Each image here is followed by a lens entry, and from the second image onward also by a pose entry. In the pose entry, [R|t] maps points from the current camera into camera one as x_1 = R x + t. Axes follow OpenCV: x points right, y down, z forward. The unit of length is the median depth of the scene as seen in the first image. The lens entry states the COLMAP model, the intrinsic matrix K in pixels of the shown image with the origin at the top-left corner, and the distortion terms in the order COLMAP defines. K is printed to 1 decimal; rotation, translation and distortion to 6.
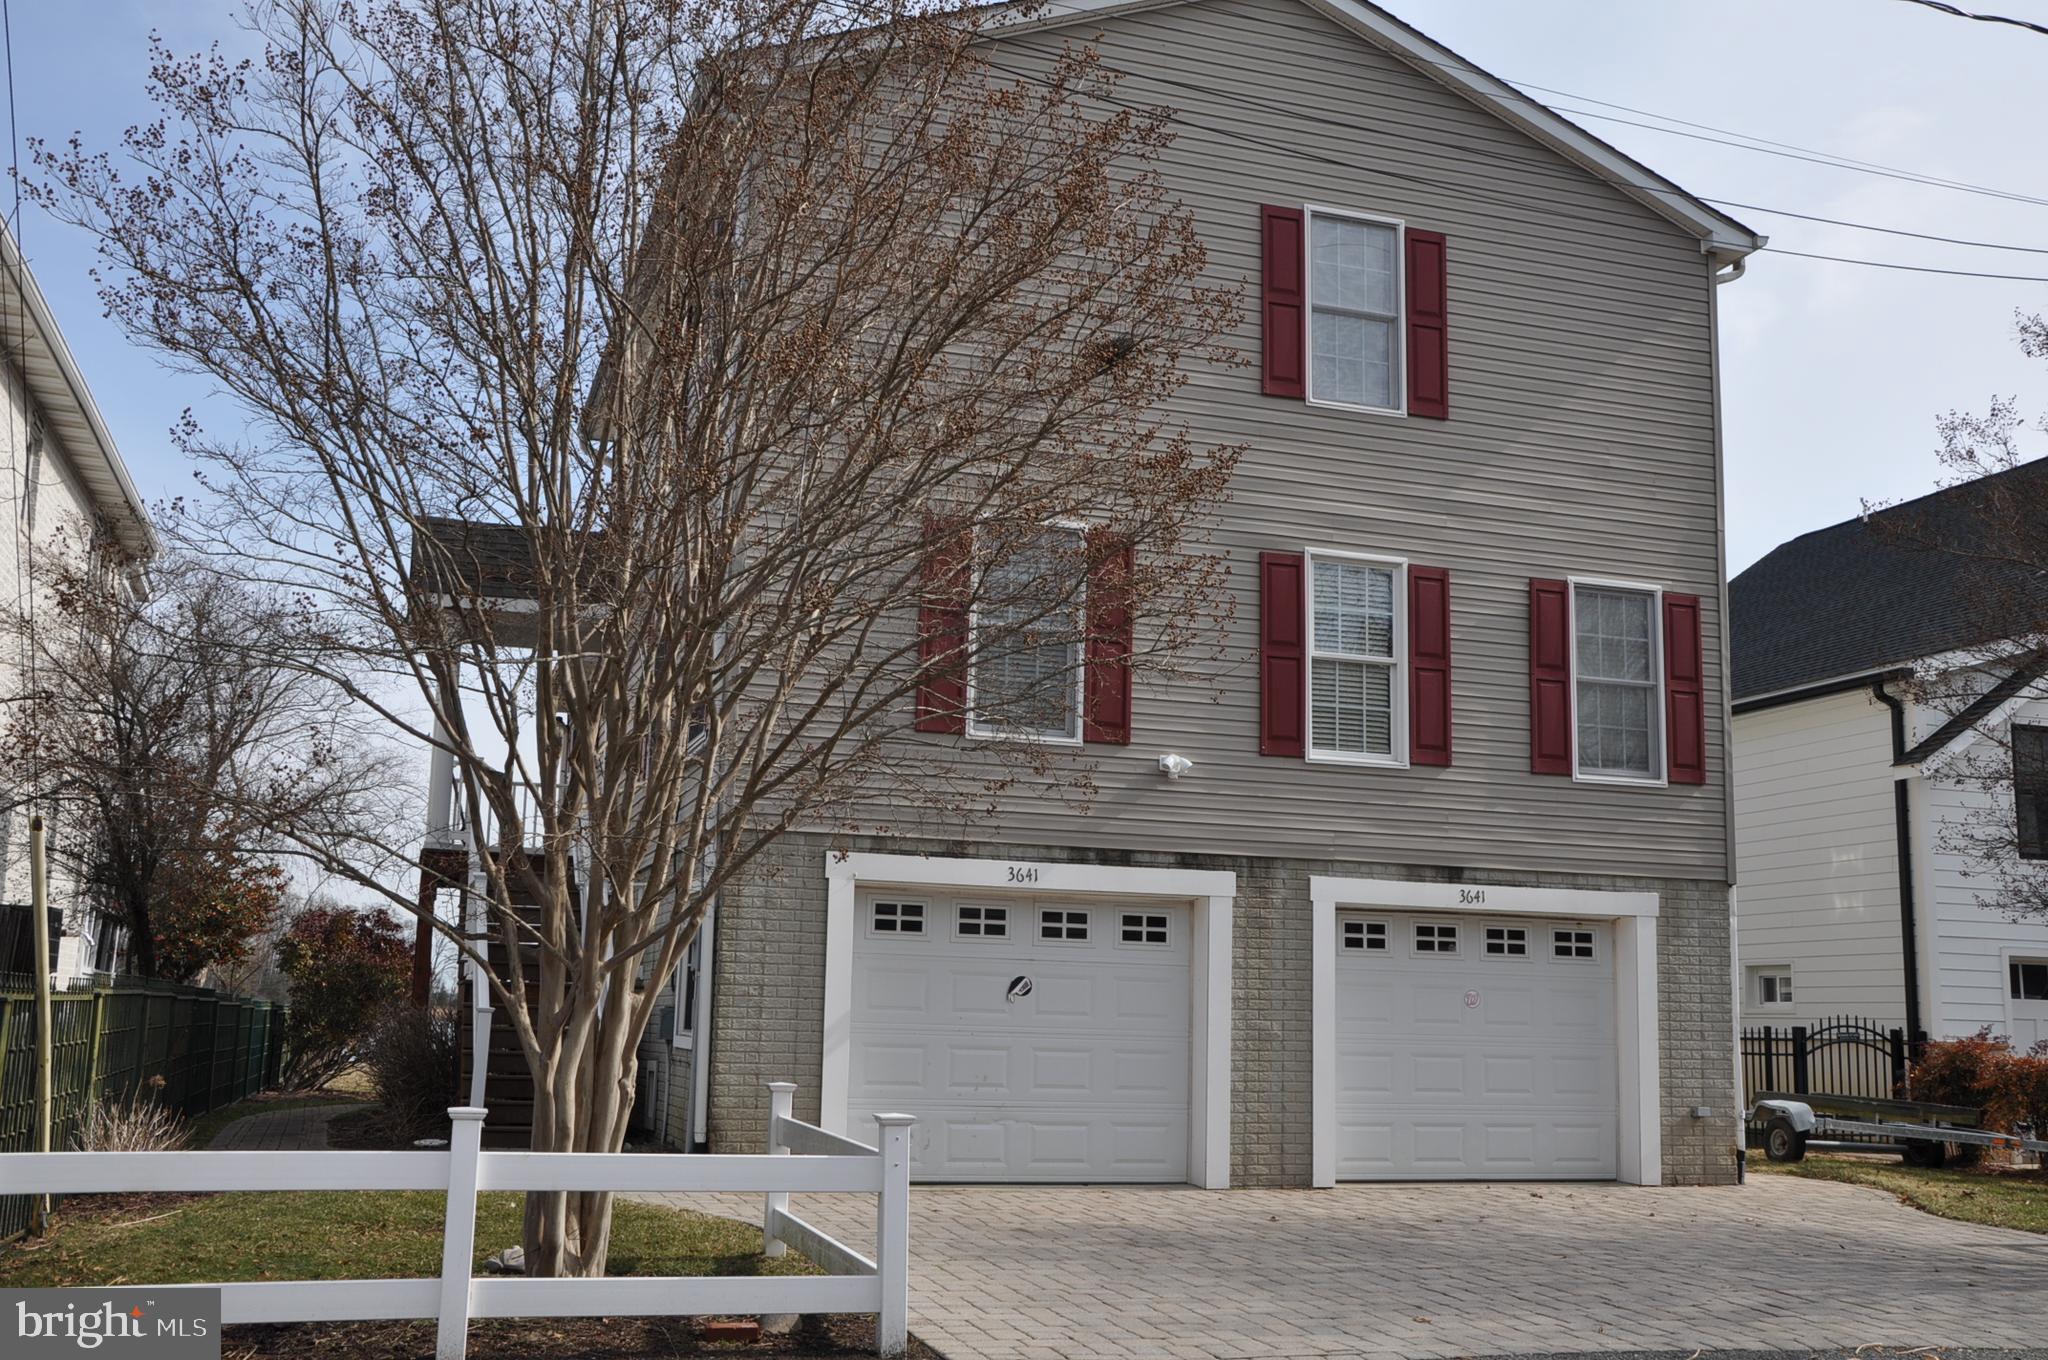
lens RADIAL K [[2088.0, 0, 1026.8], [0, 2088.0, 660.1], [0, 0, 1]] dist [0.005330, 0.000000]
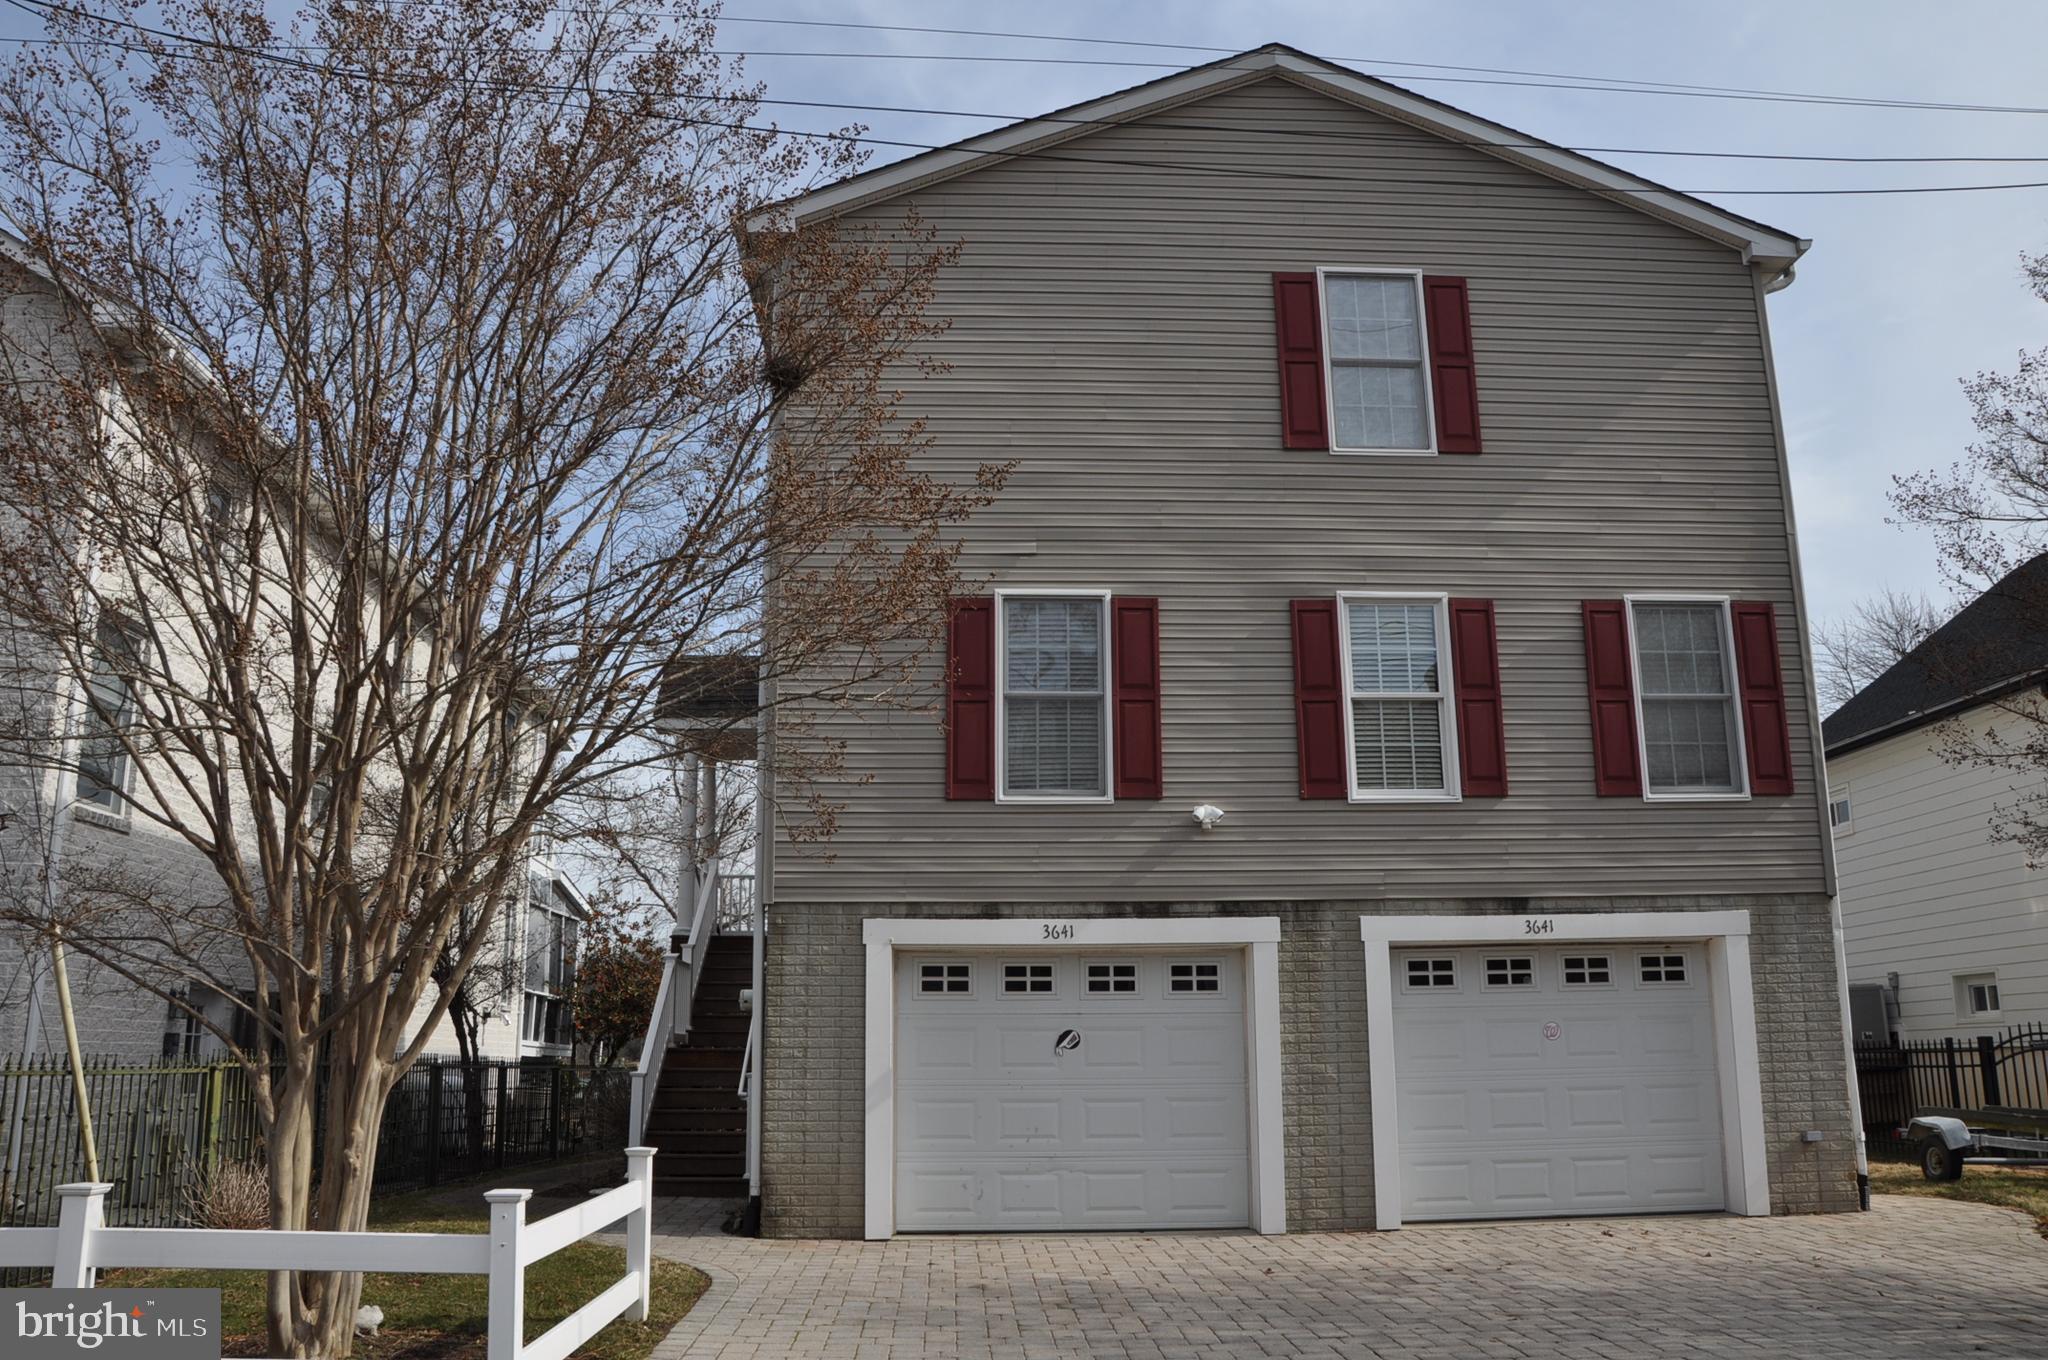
lens RADIAL K [[1641.5, 0, 1017.9], [0, 1641.5, 677.4], [0, 0, 1]] dist [-0.118904, 0.073400]
pose [[0.959176, -0.095087, -0.266345, 0.190043], [0.078698, 0.994326, -0.071568, 0.031694], [0.271639, 0.047686, 0.961217, 0.196089]]
